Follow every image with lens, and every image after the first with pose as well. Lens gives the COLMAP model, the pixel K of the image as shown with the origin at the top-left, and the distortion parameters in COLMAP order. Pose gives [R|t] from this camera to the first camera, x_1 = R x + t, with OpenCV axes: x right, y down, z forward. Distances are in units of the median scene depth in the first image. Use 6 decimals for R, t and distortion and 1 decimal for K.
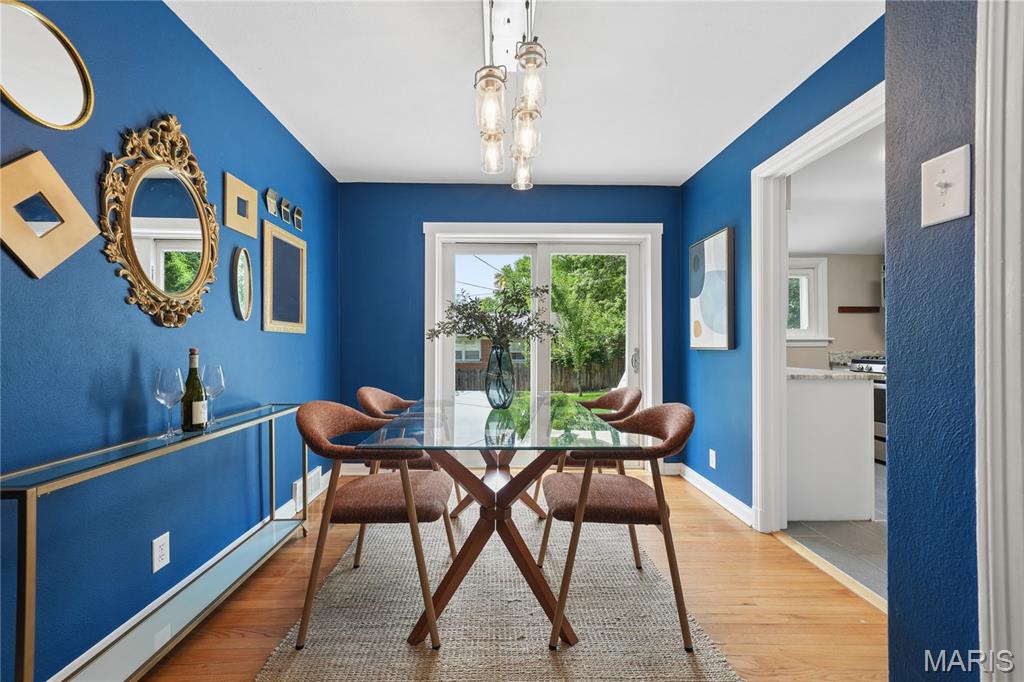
lens RADIAL K [[431.4, 0, 506.3], [0, 431.4, 341.8], [0, 0, 1]] dist [0.016488, 0.000965]
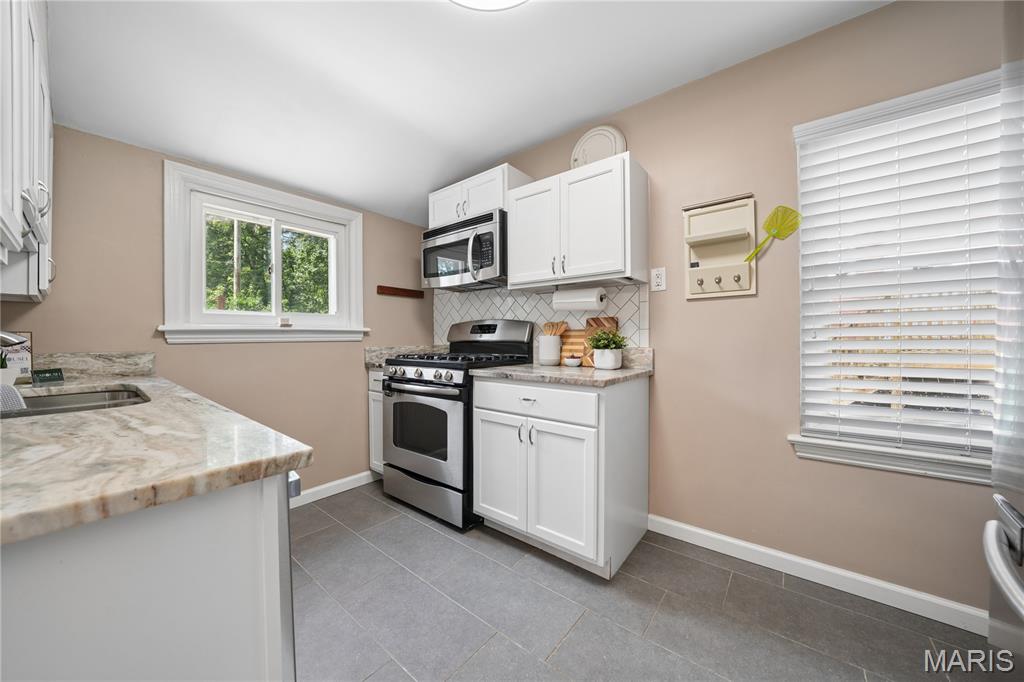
lens RADIAL K [[358.5, 0, 512.0], [0, 358.5, 337.3], [0, 0, 1]] dist [-0.016101, -0.000280]
pose [[0.653542, 0.000238, 0.756890, 0.461296], [-0.005788, 0.999972, 0.004683, 0.001183], [-0.756868, -0.007441, 0.653526, 0.443988]]
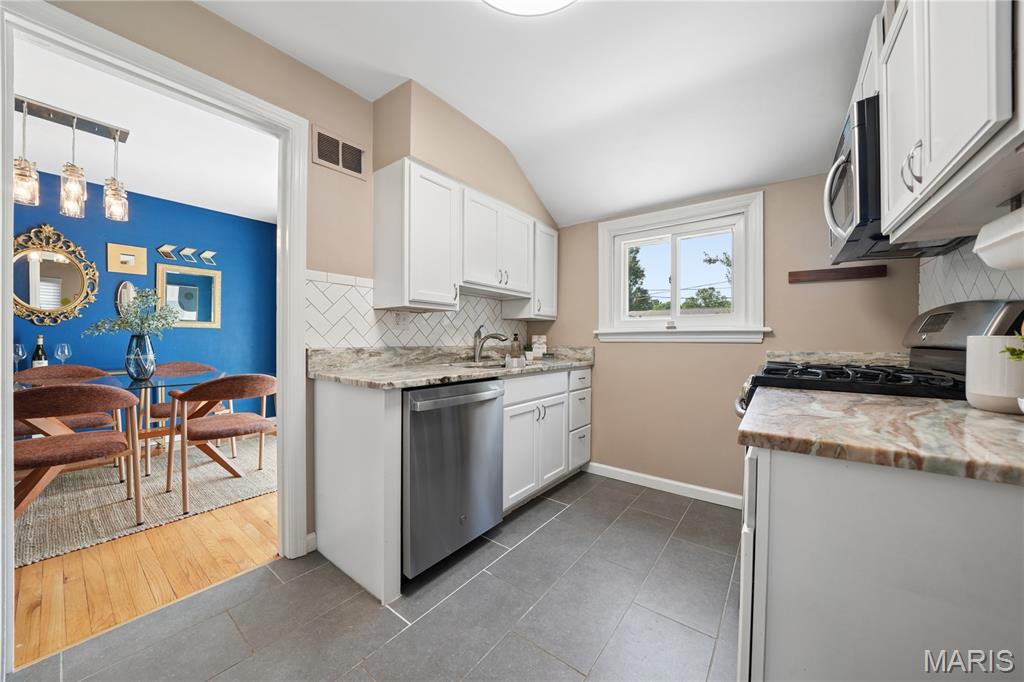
lens RADIAL K [[358.5, 0, 514.1], [0, 358.5, 342.6], [0, 0, 1]] dist [-0.016101, -0.000280]
pose [[0.781408, 0.012089, -0.623903, 0.777373], [-0.005497, 0.999907, 0.012489, 0.006411], [0.623996, -0.006330, 0.781402, 0.419285]]
